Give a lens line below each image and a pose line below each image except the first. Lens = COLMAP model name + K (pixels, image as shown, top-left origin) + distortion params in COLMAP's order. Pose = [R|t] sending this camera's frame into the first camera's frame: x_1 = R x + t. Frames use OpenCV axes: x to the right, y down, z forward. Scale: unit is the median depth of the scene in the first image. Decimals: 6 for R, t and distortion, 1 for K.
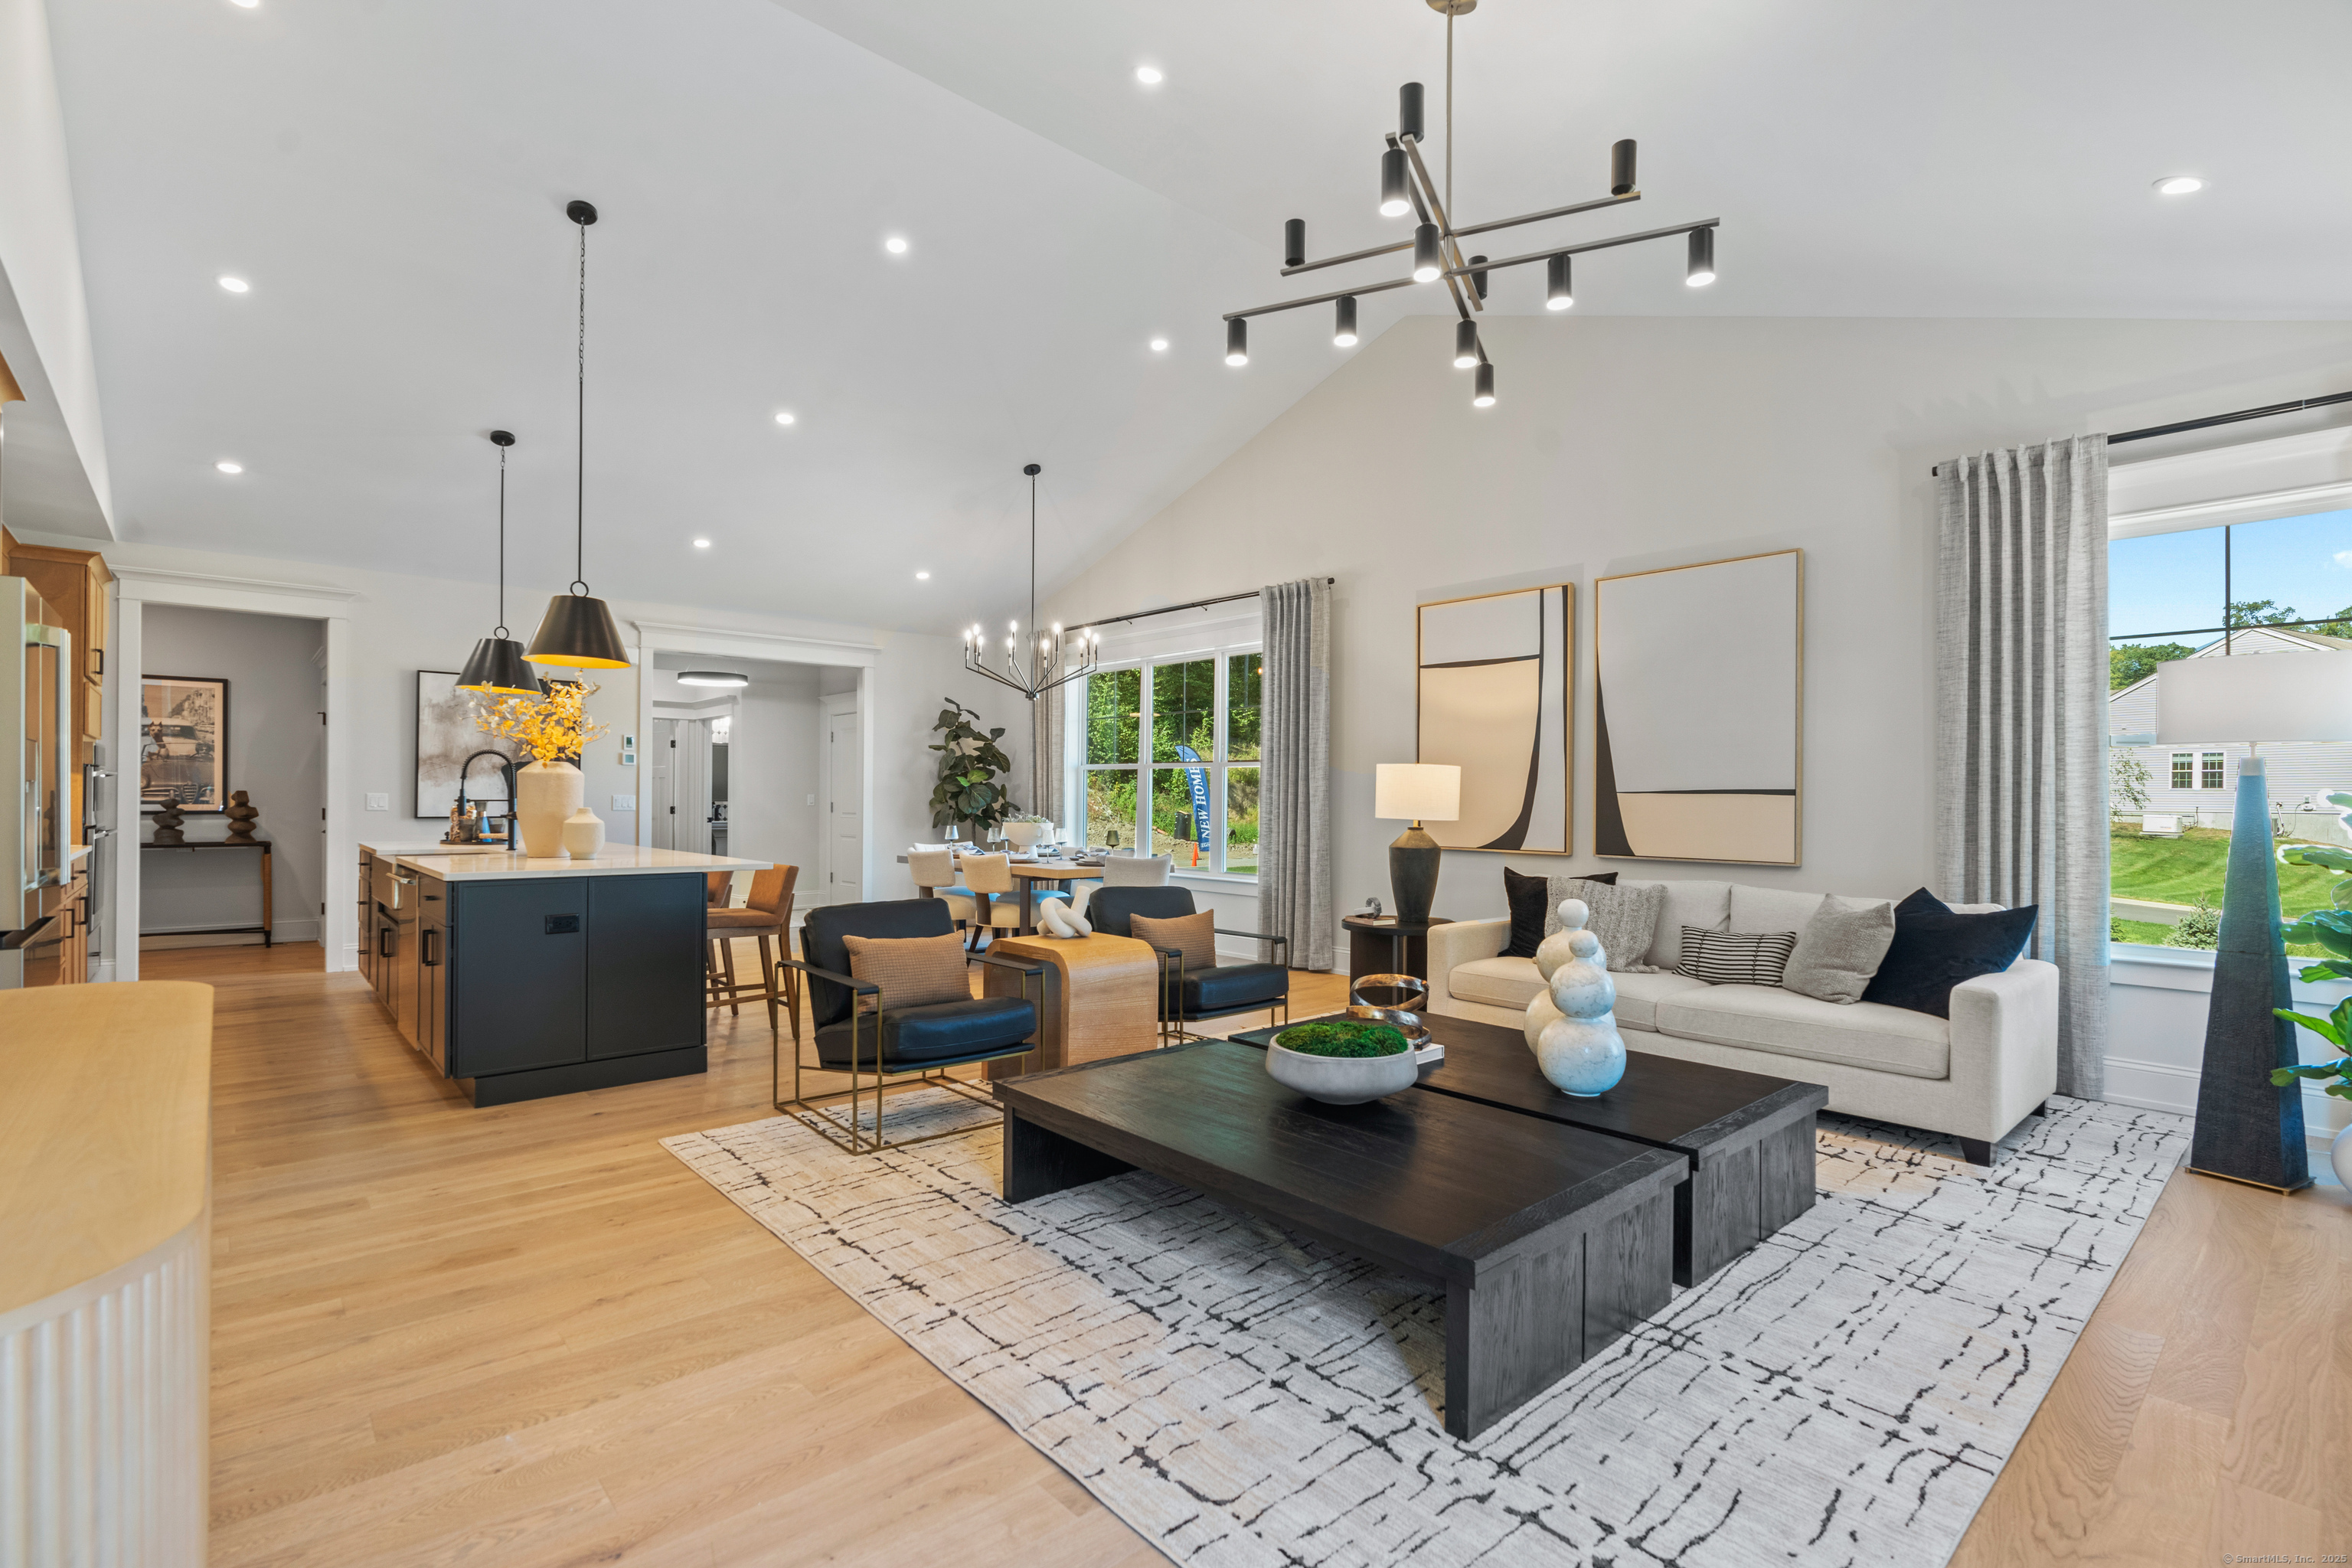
lens RADIAL K [[1073.2, 0, 1163.2], [0, 1073.2, 798.2], [0, 0, 1]] dist [-0.009457, 0.004716]
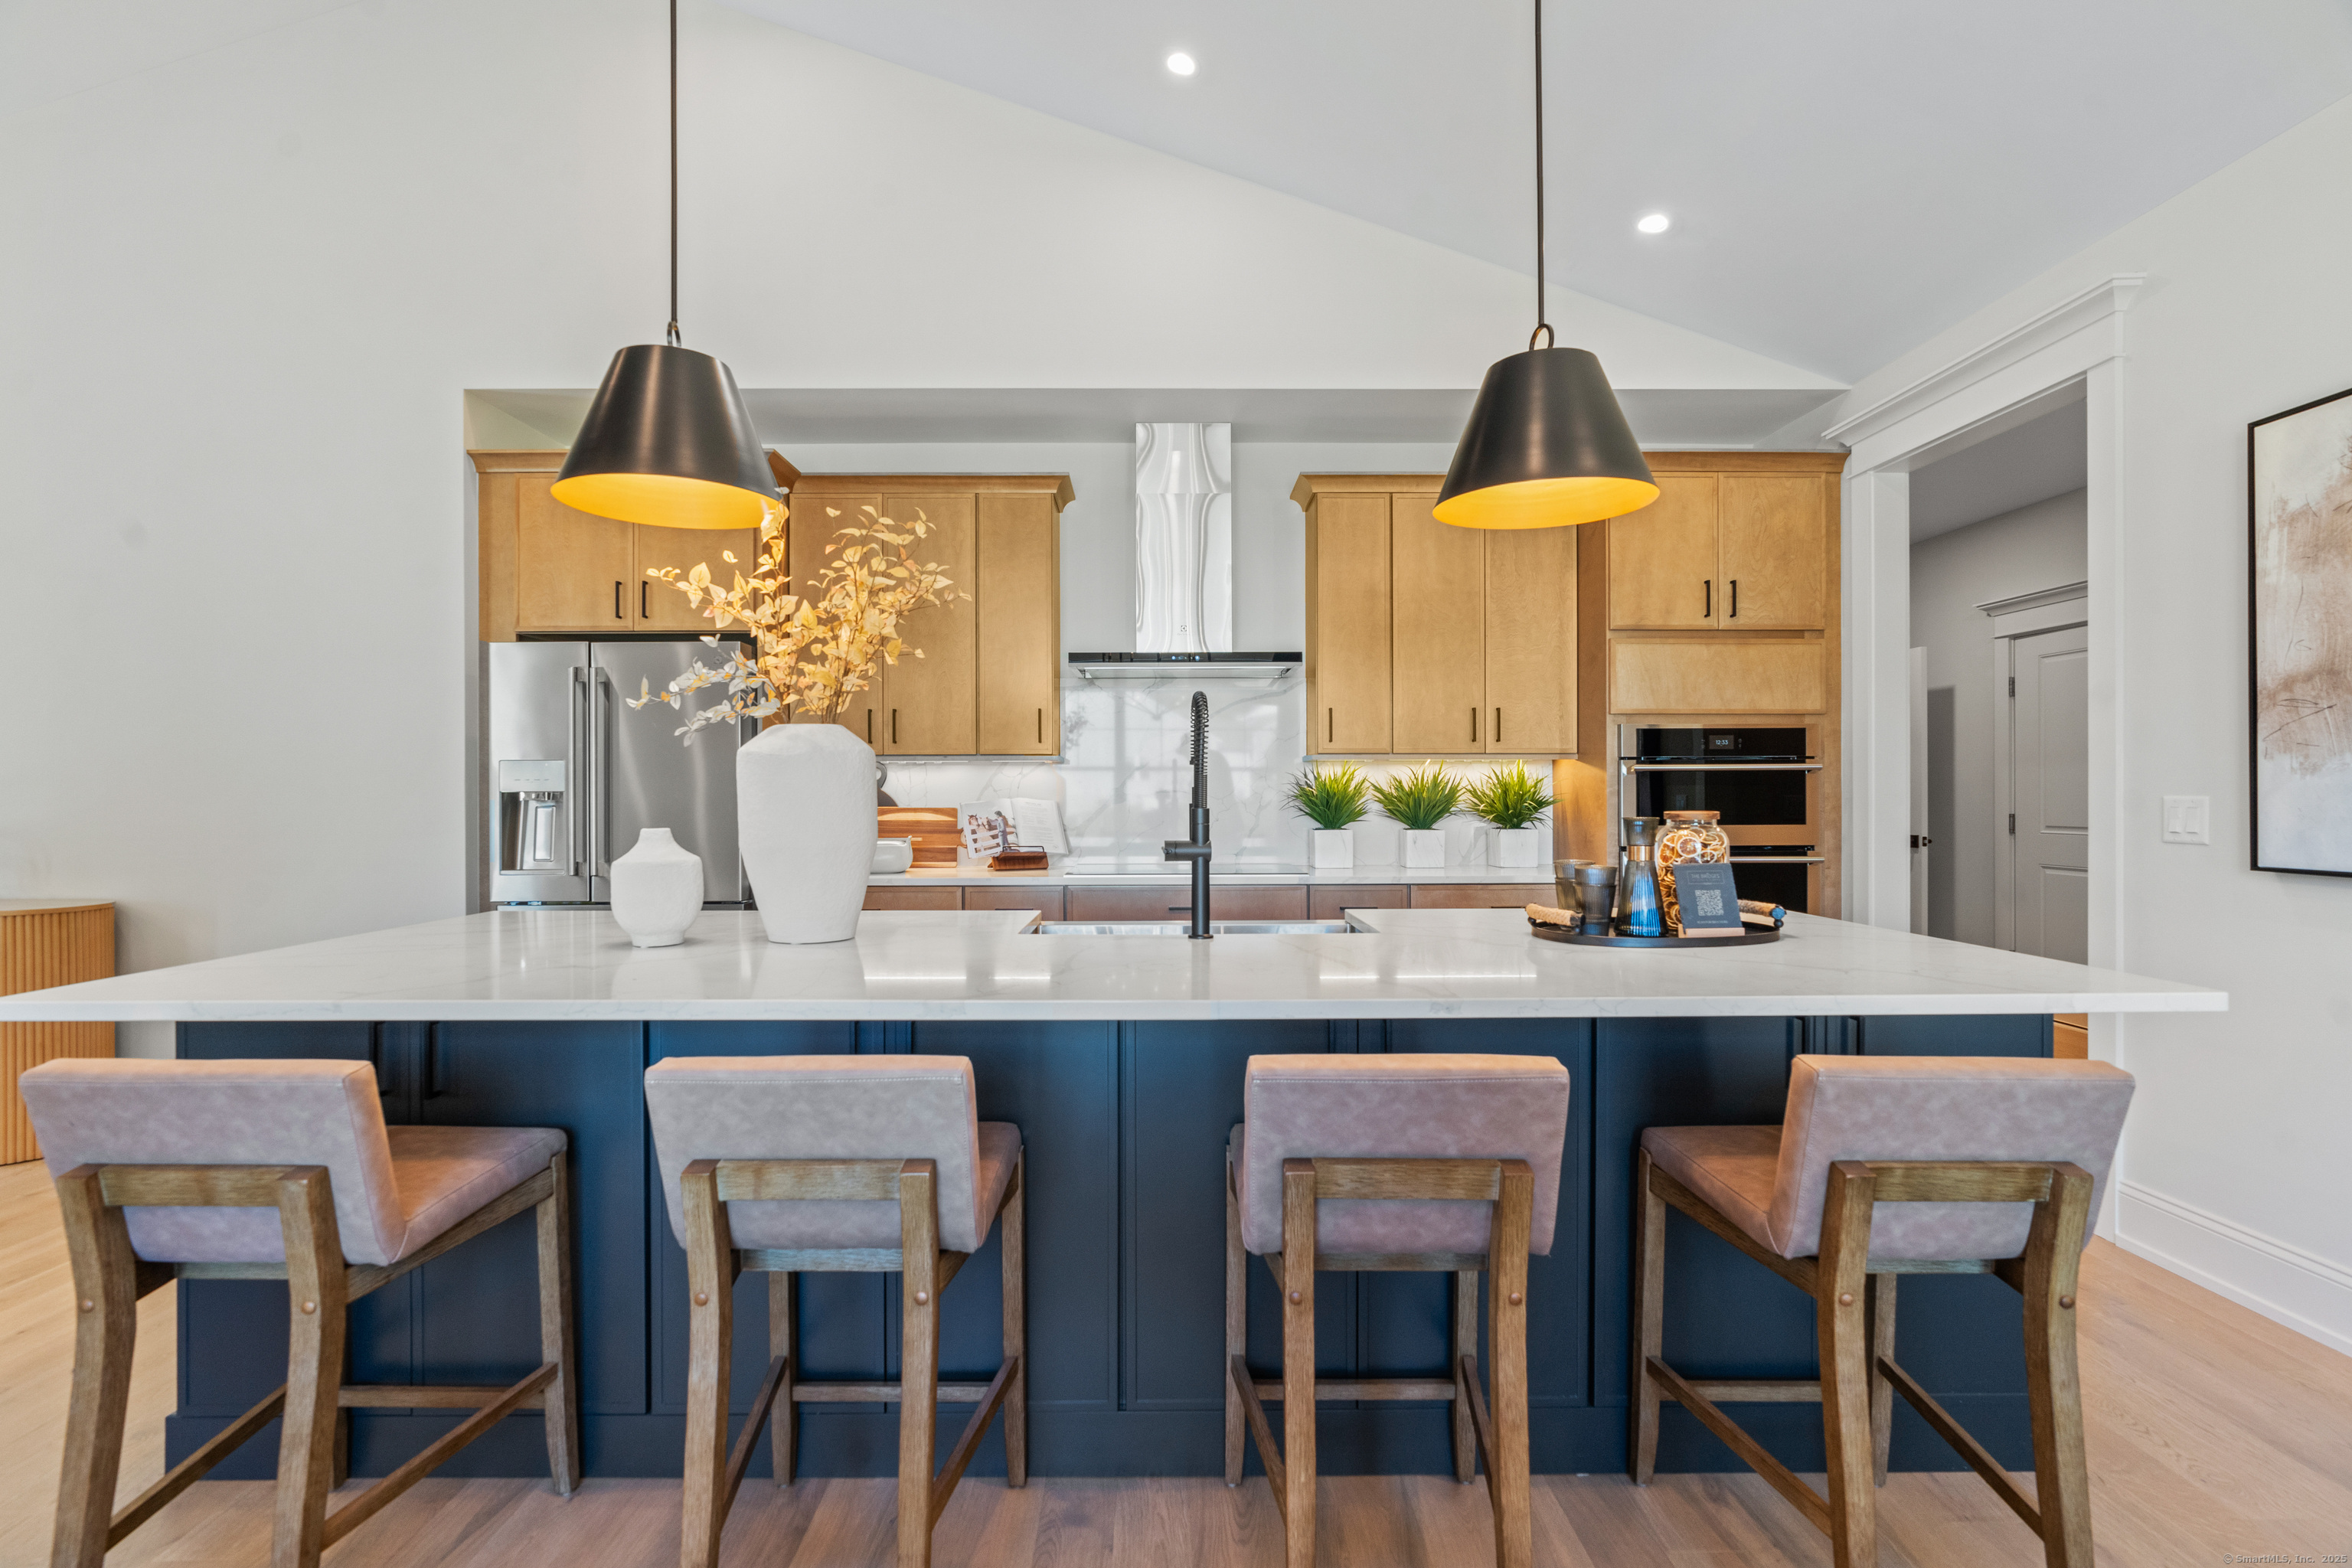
lens RADIAL K [[1073.2, 0, 1173.7], [0, 1073.2, 796.1], [0, 0, 1]] dist [-0.009457, 0.004716]
pose [[-0.652321, -0.005162, -0.757925, -0.204363], [-0.002216, 0.999986, -0.004903, -0.001725], [0.757940, -0.001519, -0.652323, 0.865193]]
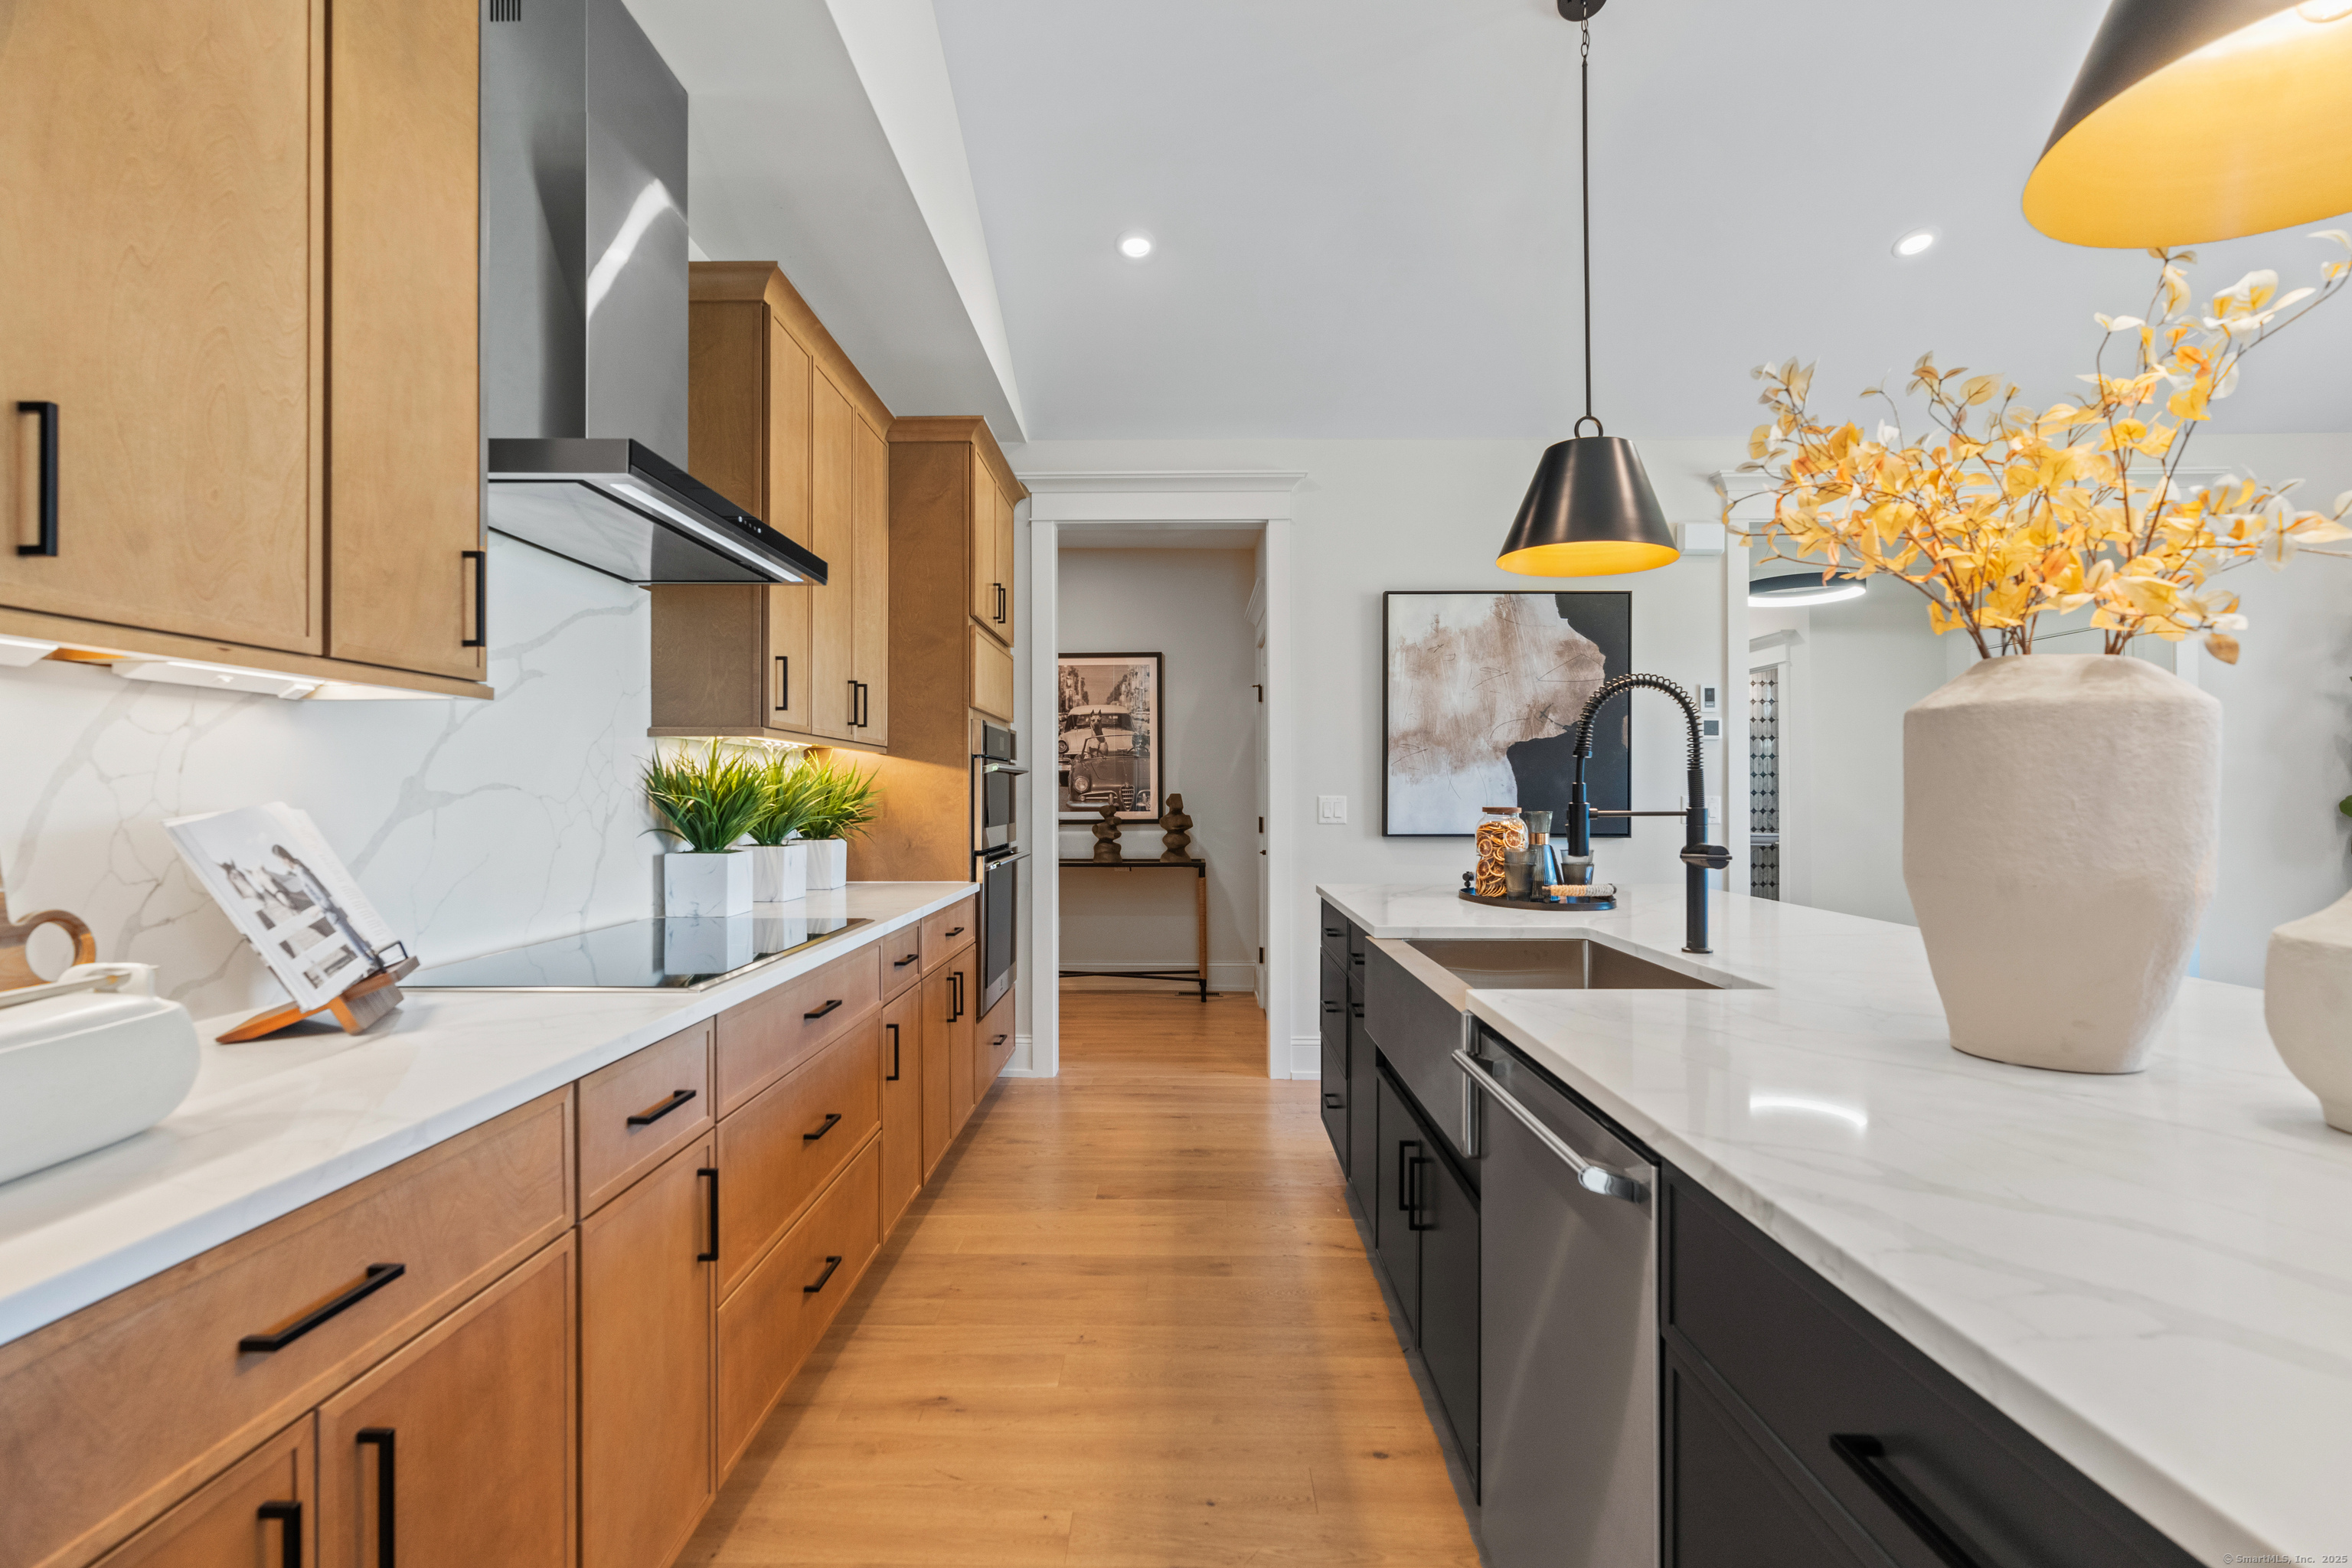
lens RADIAL K [[1073.2, 0, 1176.2], [0, 1073.2, 791.5], [0, 0, 1]] dist [-0.009457, 0.004716]
pose [[0.742257, -0.010981, -0.670026, -0.341161], [0.007576, 0.999939, -0.007996, -0.002582], [0.670073, 0.000859, 0.742295, 0.422834]]
